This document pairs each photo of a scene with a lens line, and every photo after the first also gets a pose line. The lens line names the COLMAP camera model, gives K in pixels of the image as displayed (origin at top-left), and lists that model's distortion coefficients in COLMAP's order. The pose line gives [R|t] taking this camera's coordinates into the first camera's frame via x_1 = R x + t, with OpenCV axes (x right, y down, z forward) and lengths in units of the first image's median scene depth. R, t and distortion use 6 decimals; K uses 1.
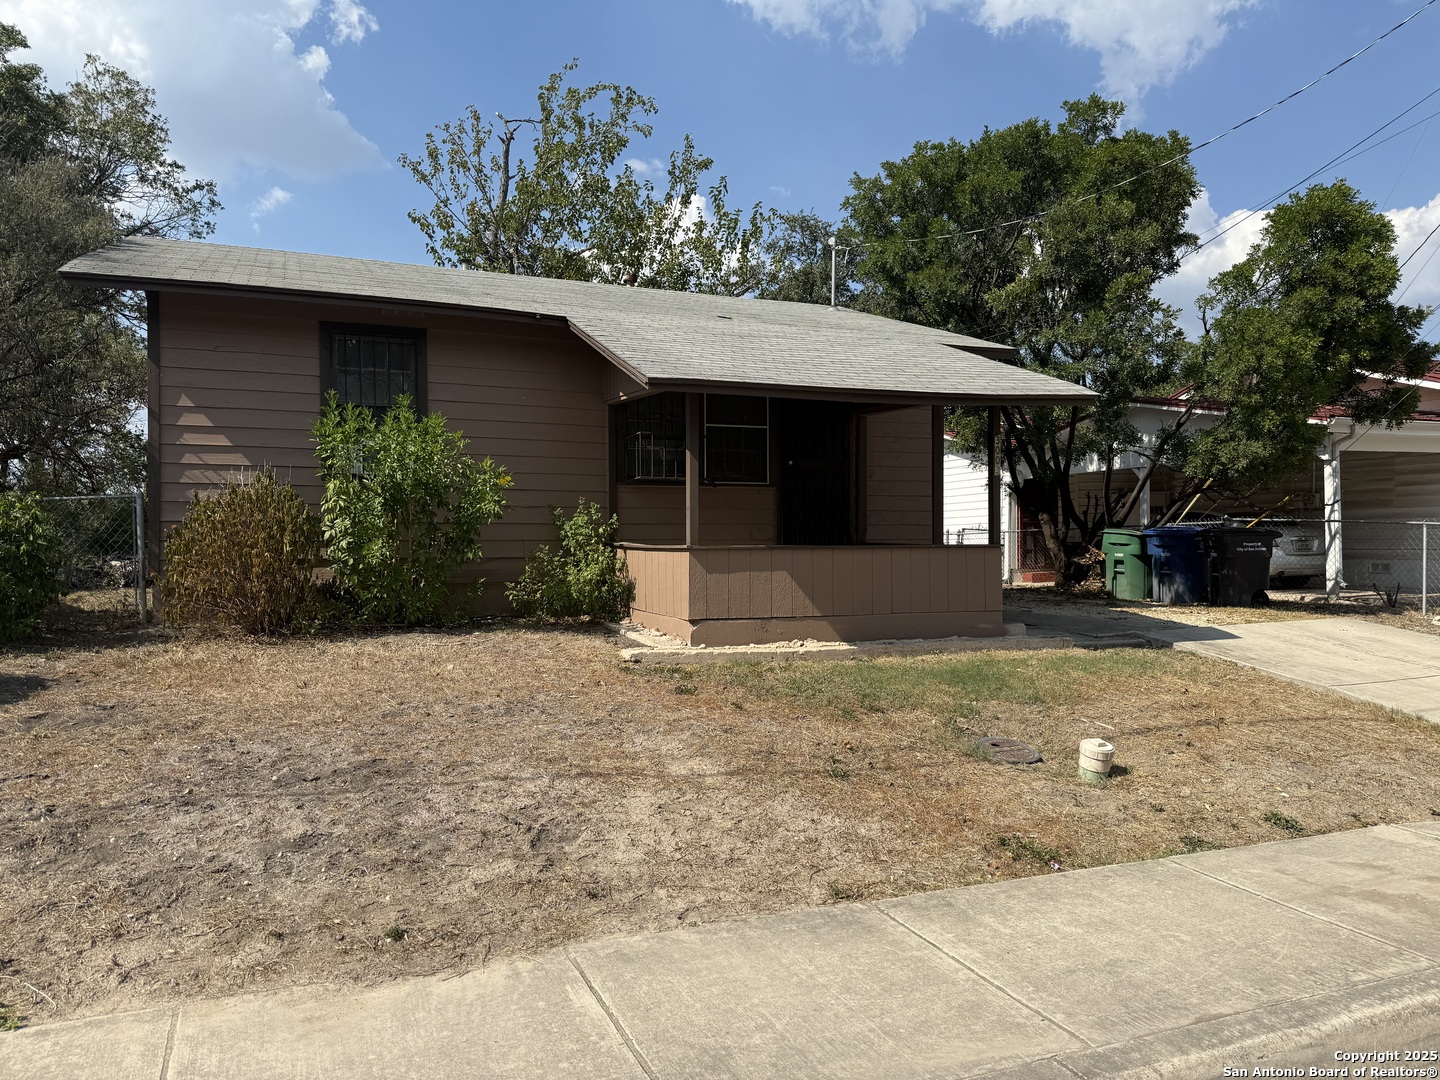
lens RADIAL K [[1018.5, 0, 720.0], [0, 1018.5, 540.0], [0, 0, 1]] dist [0.043592, -0.052090]
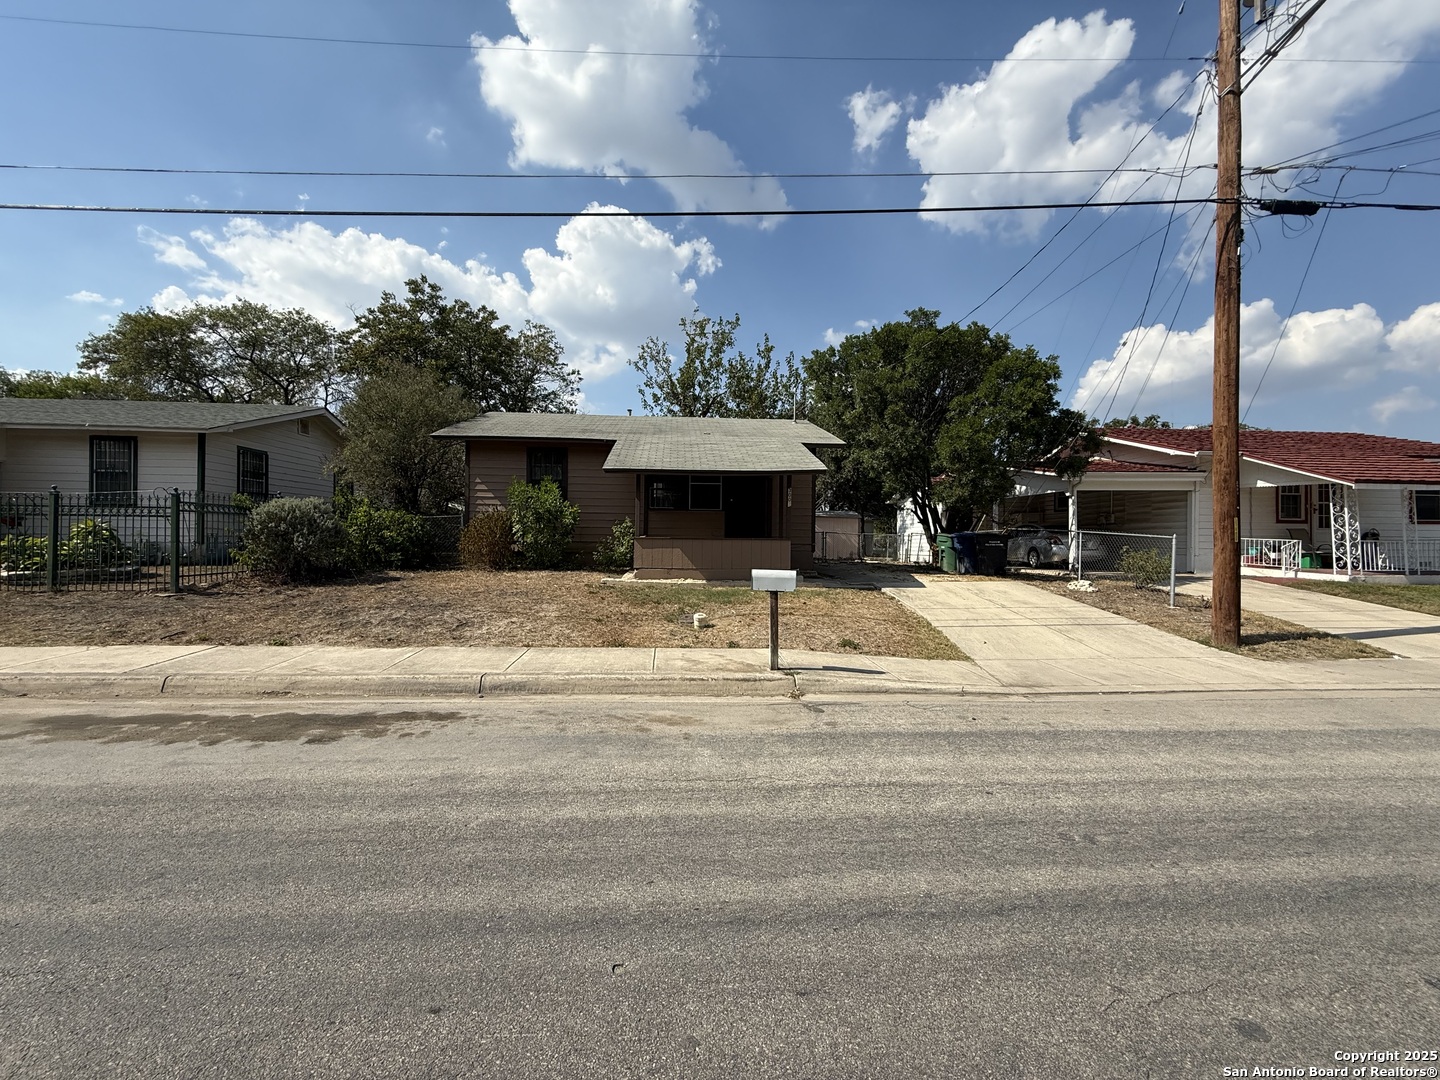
lens RADIAL K [[586.5, 0, 736.9], [0, 586.5, 535.7], [0, 0, 1]] dist [-0.000336, 0.000081]
pose [[0.950738, 0.013383, -0.309706, 0.526001], [-0.014490, 0.999894, -0.001275, 0.000867], [0.309656, 0.005700, 0.950832, -0.199511]]
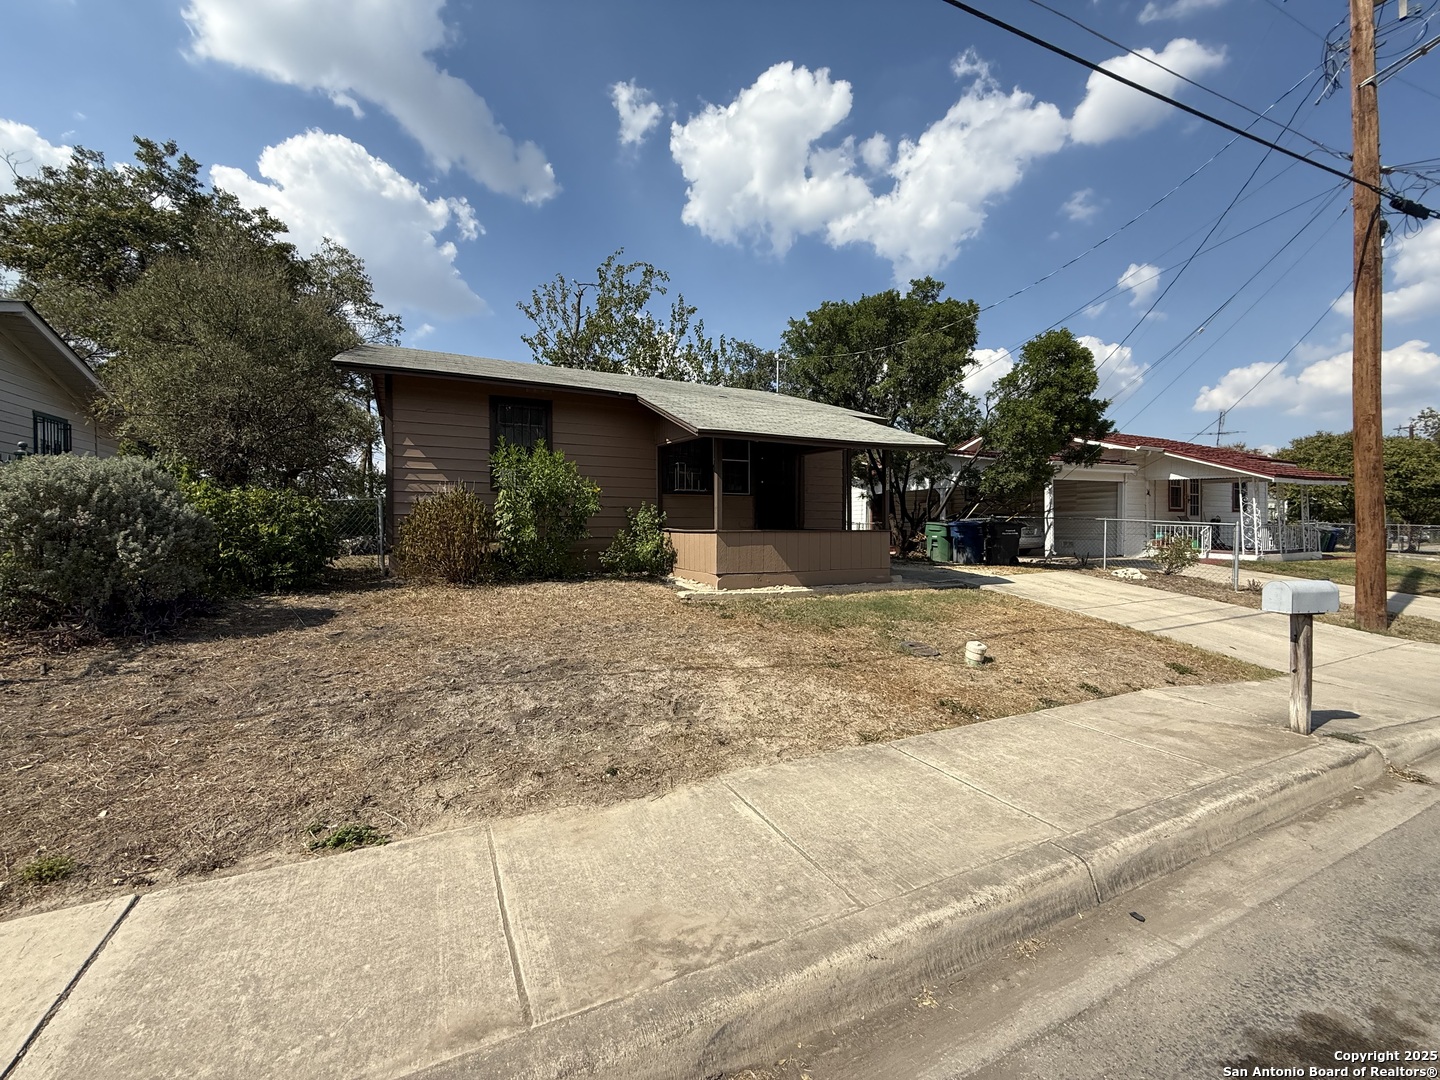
lens RADIAL K [[573.3, 0, 717.6], [0, 573.3, 536.7], [0, 0, 1]] dist [0.000583, 0.000306]
pose [[0.997823, 0.002160, 0.065911, -0.078894], [-0.003043, 0.999907, 0.013304, 0.003287], [-0.065876, -0.013476, 0.997737, 0.040579]]
